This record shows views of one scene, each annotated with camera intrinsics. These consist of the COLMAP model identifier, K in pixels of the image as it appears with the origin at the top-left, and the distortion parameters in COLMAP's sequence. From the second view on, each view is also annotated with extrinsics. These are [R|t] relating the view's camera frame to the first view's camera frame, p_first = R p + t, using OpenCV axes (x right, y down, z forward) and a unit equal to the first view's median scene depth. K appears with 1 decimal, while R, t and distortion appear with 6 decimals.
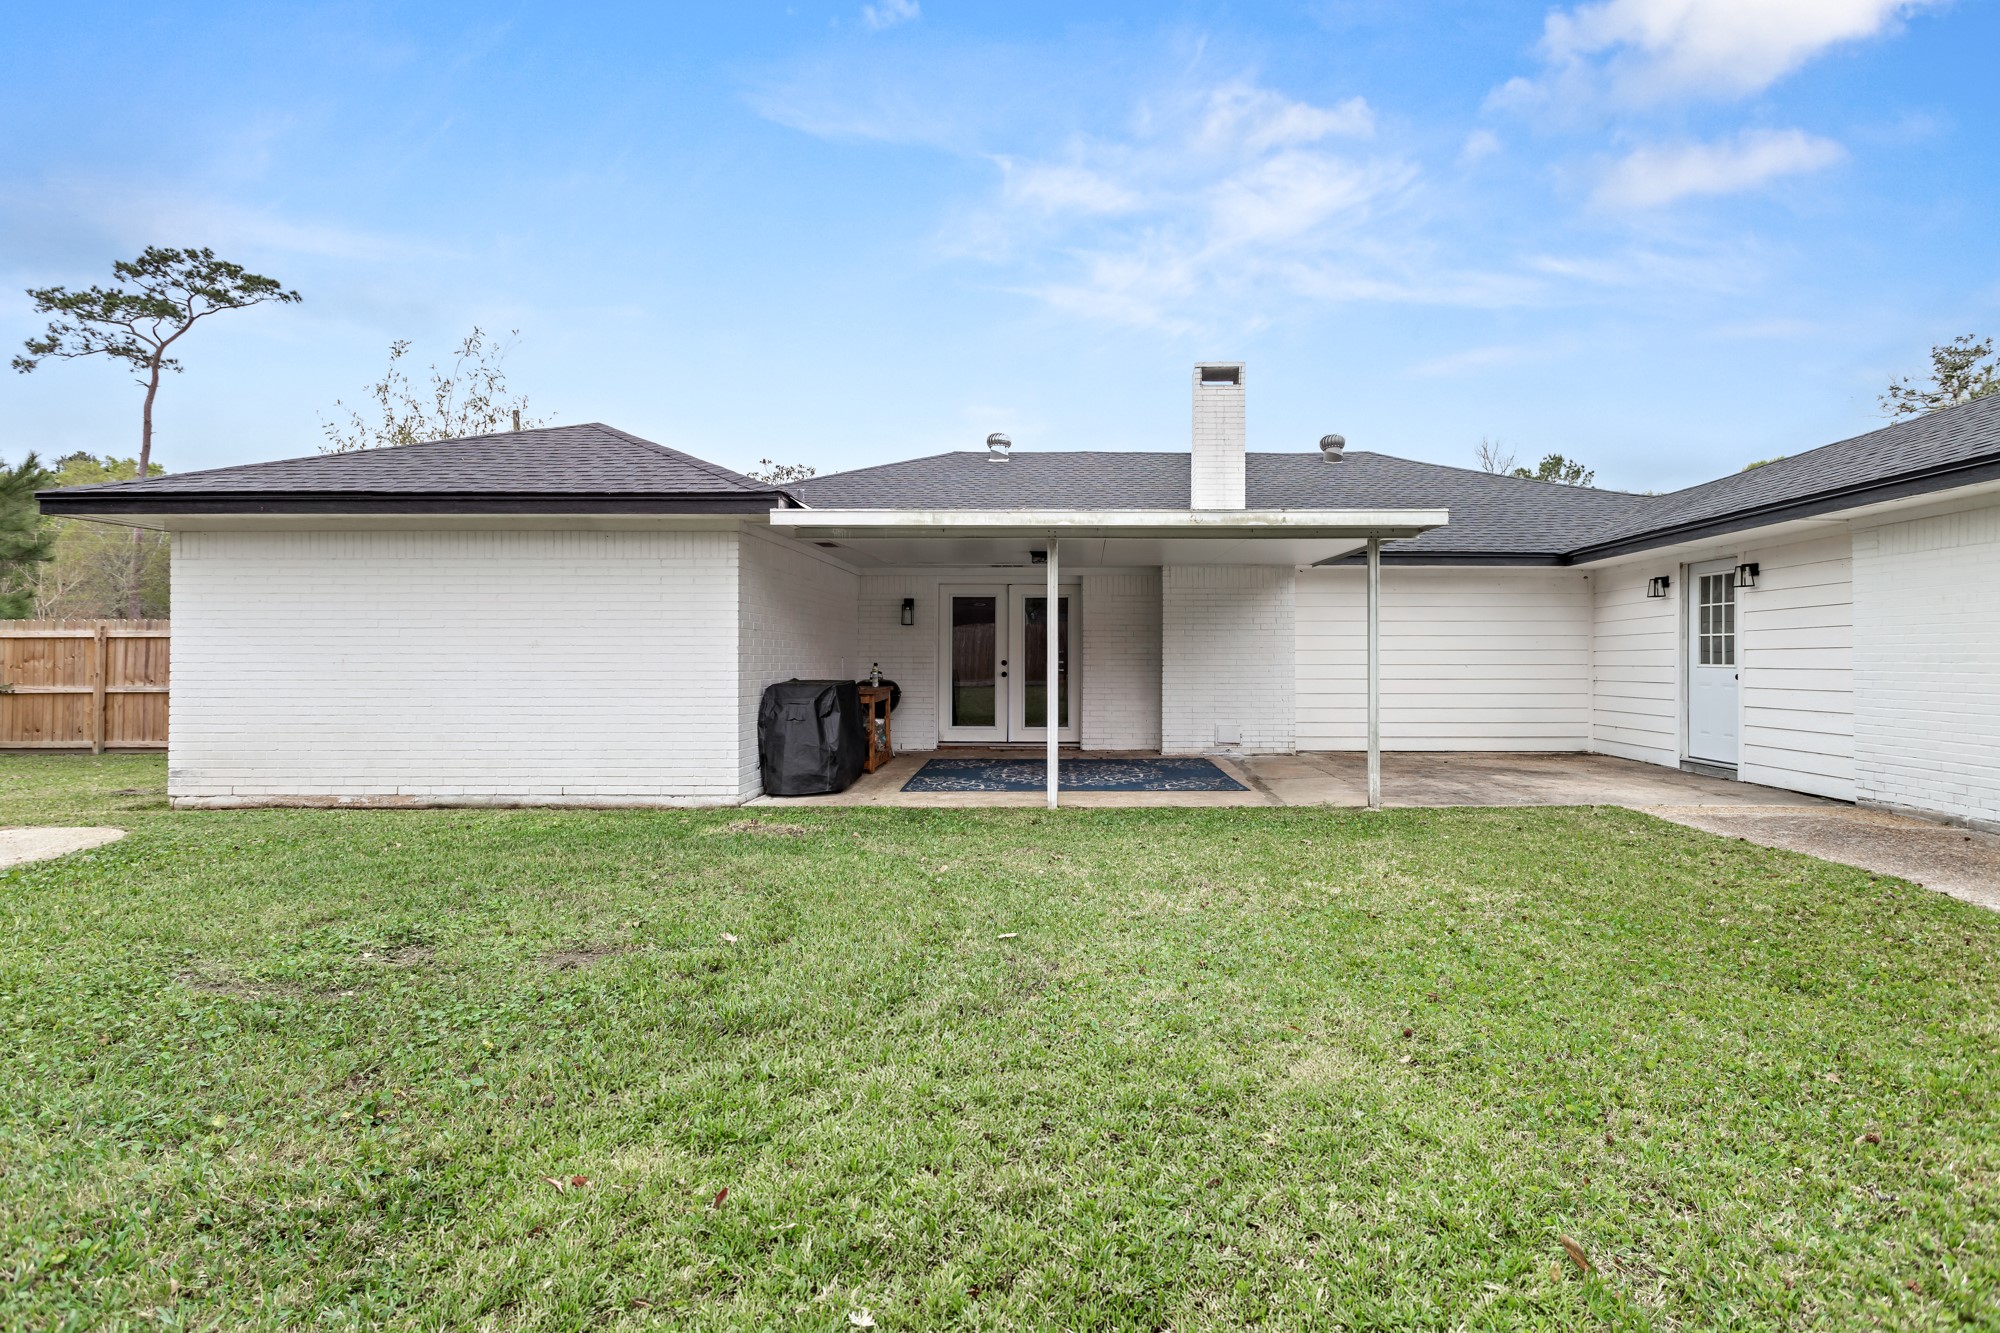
lens RADIAL K [[983.2, 0, 1067.7], [0, 983.2, 667.8], [0, 0, 1]] dist [0.003968, 0.001095]
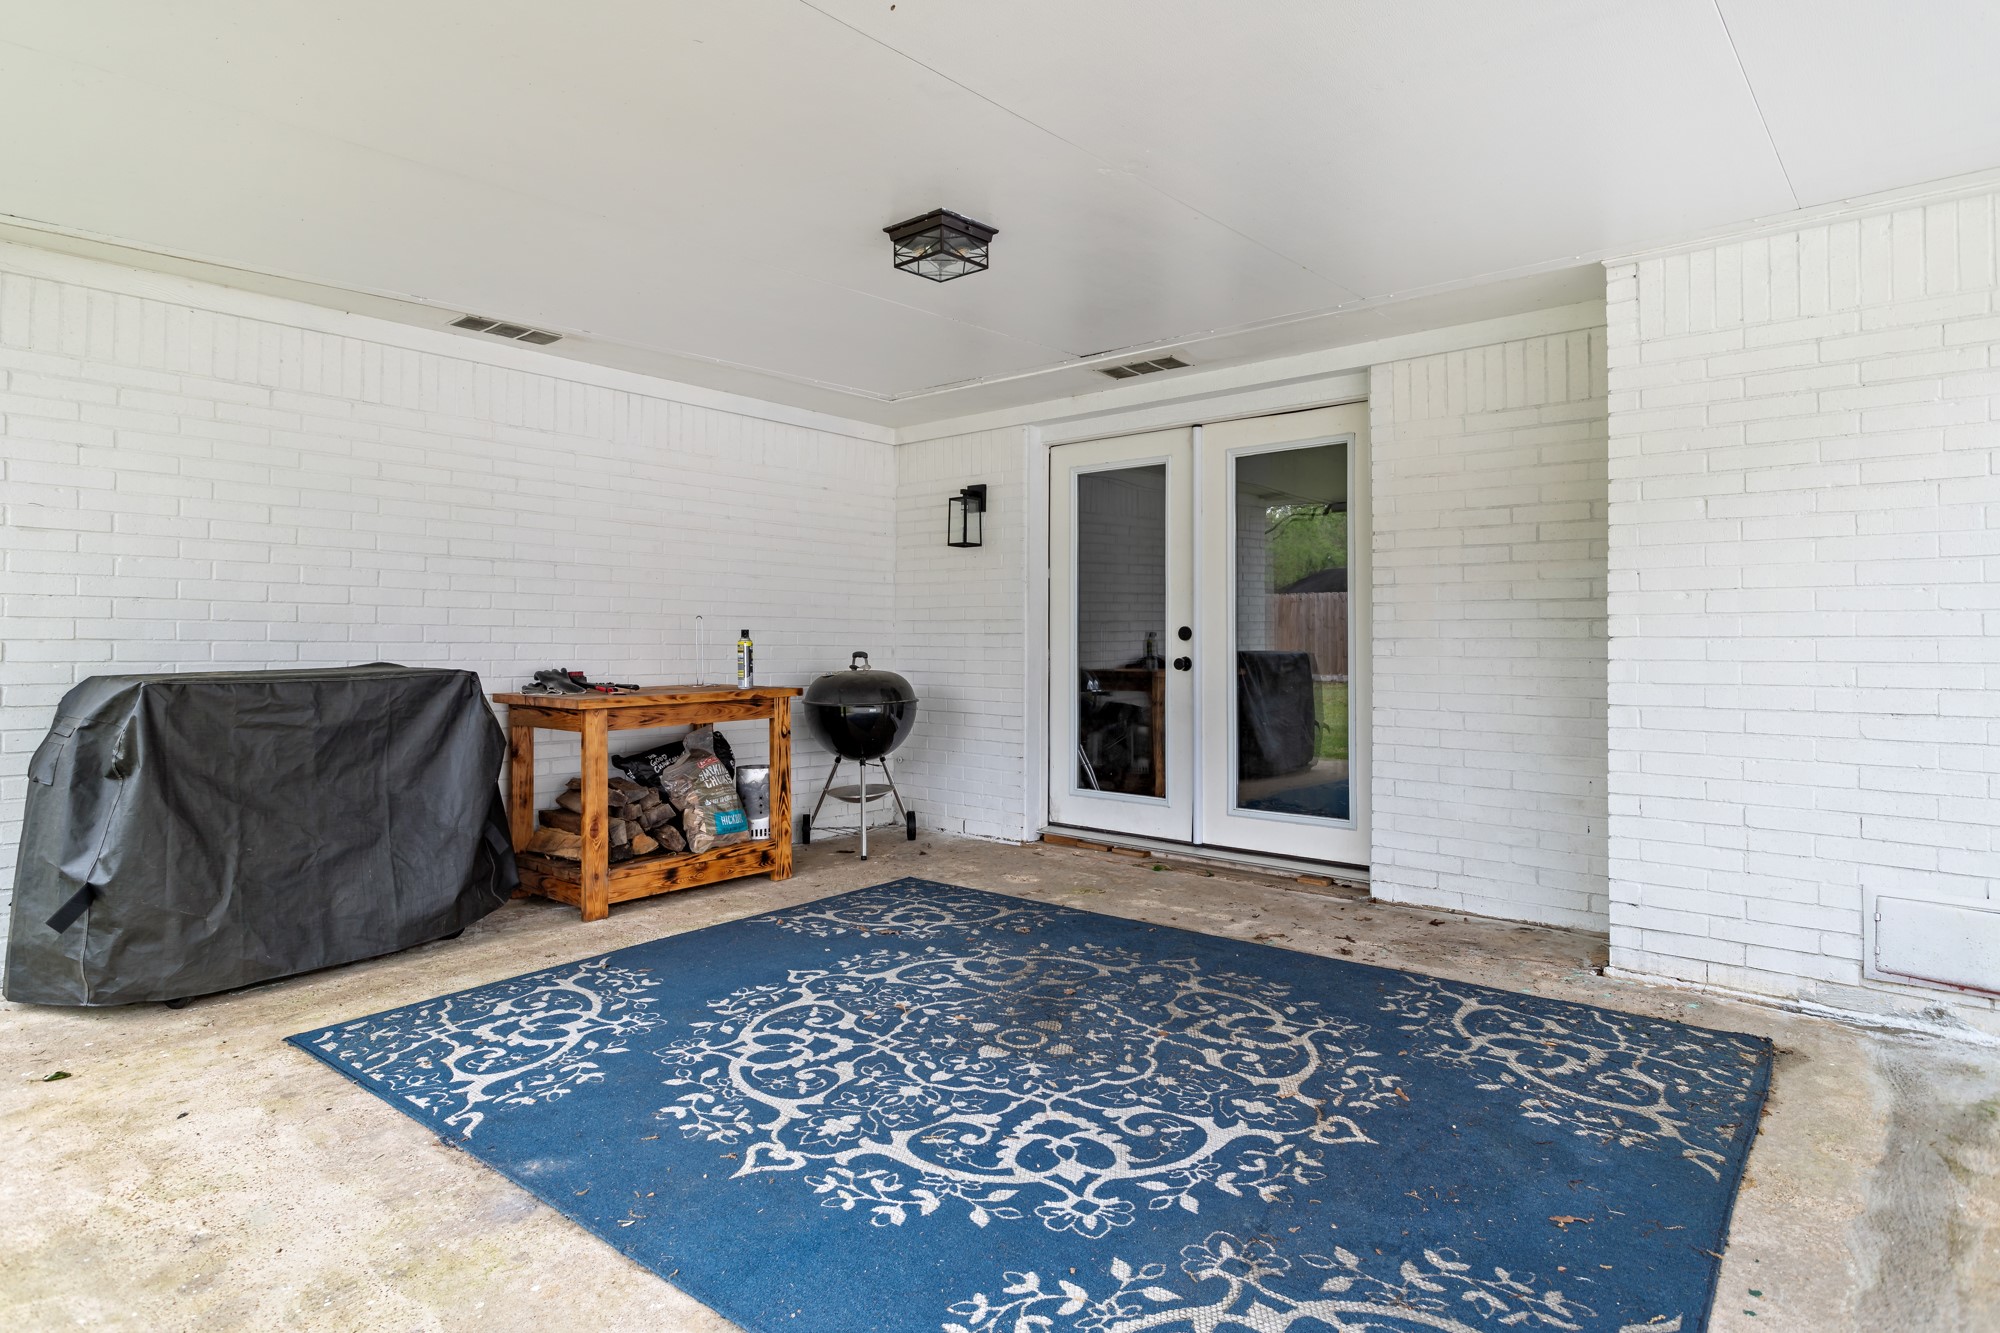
lens RADIAL K [[1113.6, 0, 997.1], [0, 1113.6, 623.0], [0, 0, 1]] dist [0.000342, 0.000122]
pose [[0.745968, -0.010845, -0.665894, 0.209655], [-0.007248, 0.999676, -0.024401, 0.002345], [0.665942, 0.023029, 0.745648, 0.800600]]
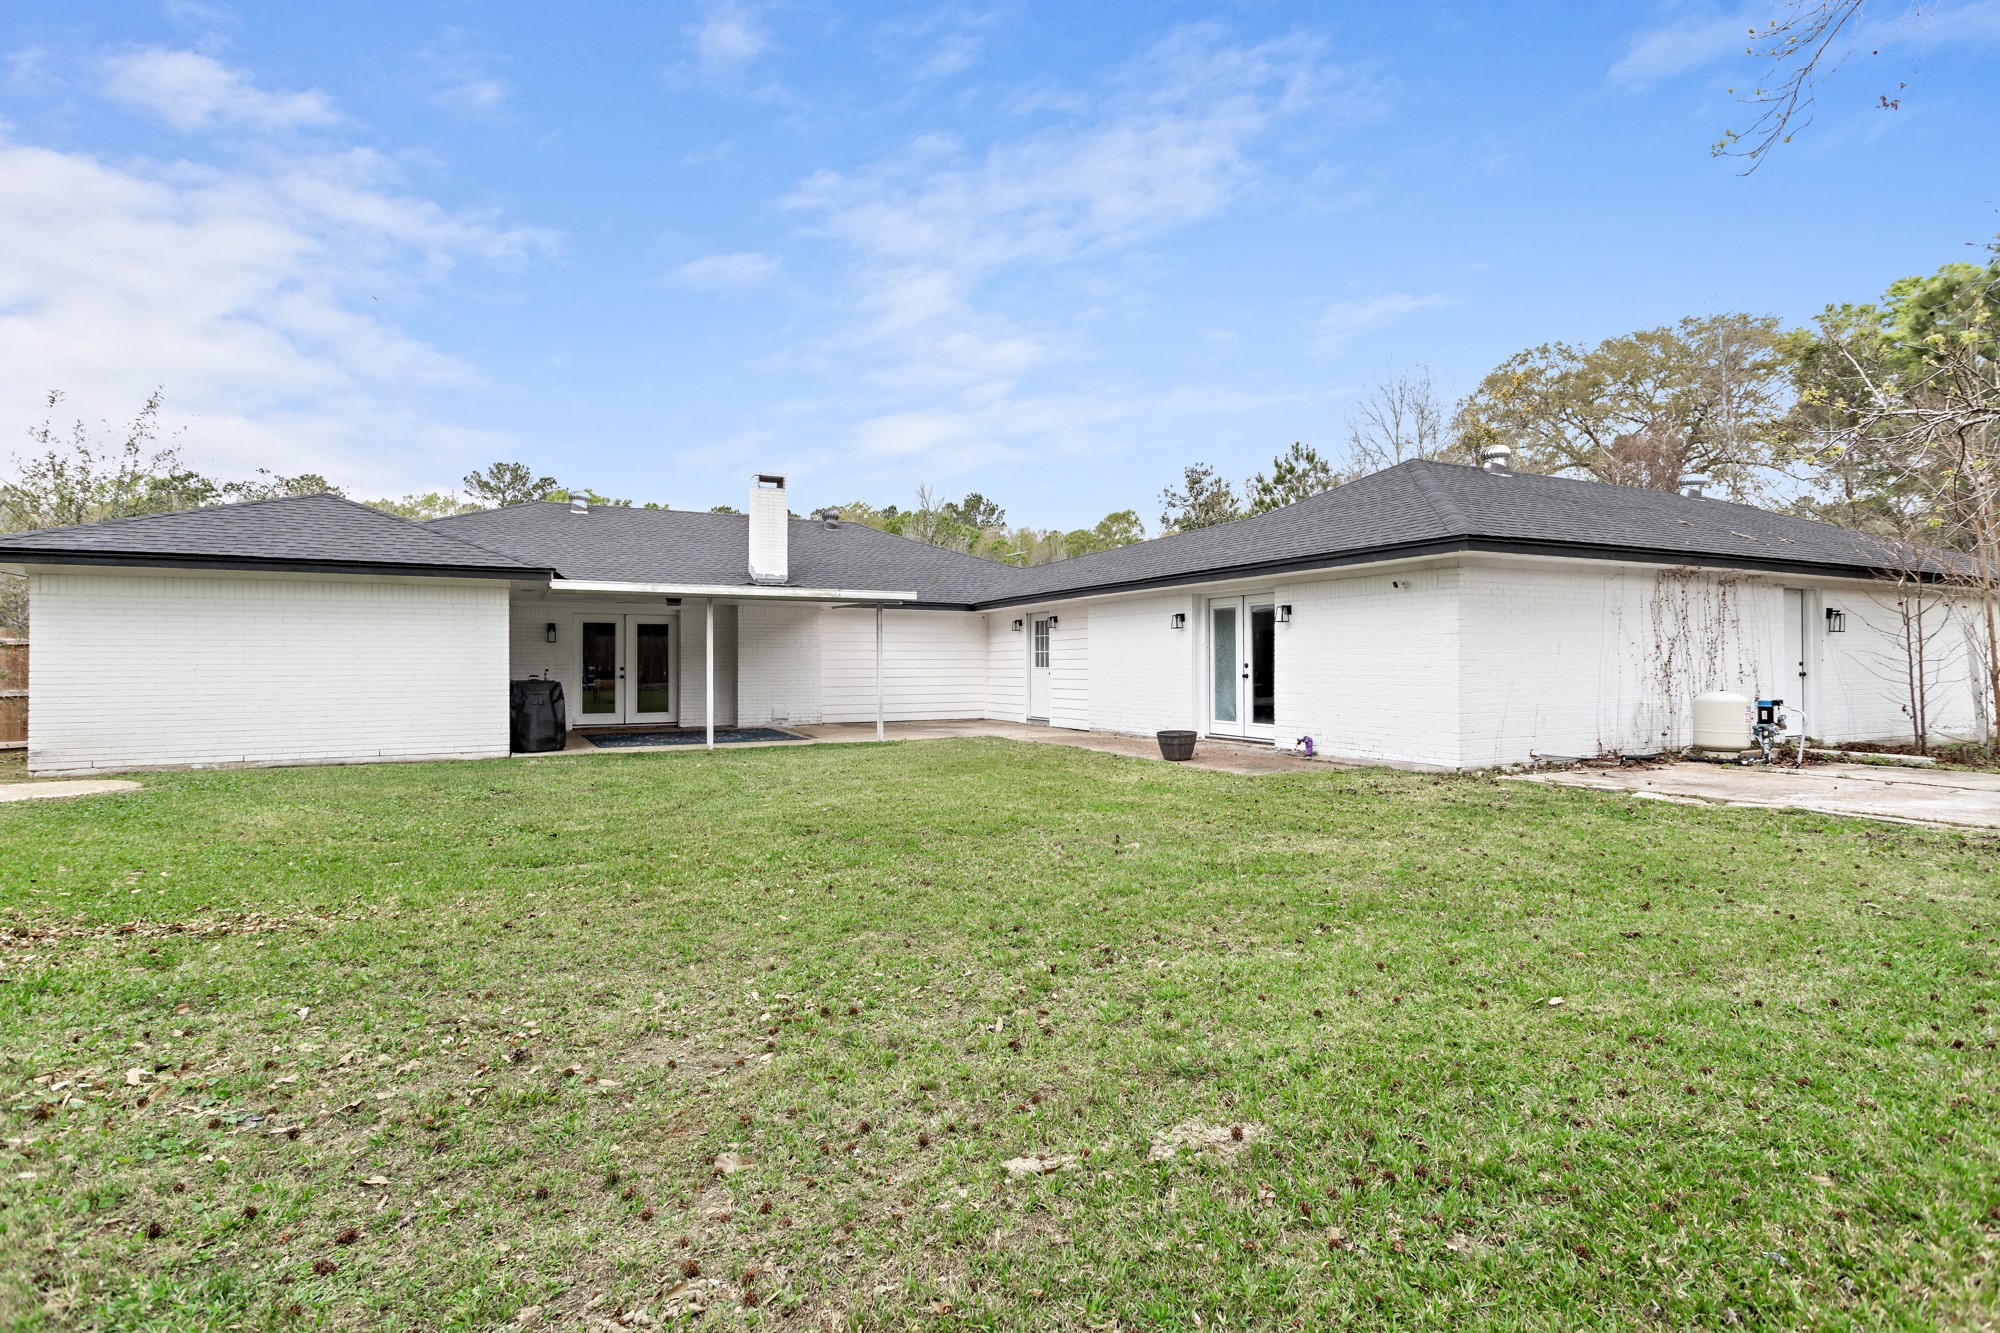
lens RADIAL K [[978.8, 0, 1000.0], [0, 978.8, 666.5], [0, 0, 1]] dist [0.005214, -0.000048]
pose [[0.886634, -0.004516, 0.462450, -0.298762], [0.008250, 0.999948, -0.006051, 0.005863], [-0.462399, 0.009181, 0.886624, -0.659914]]
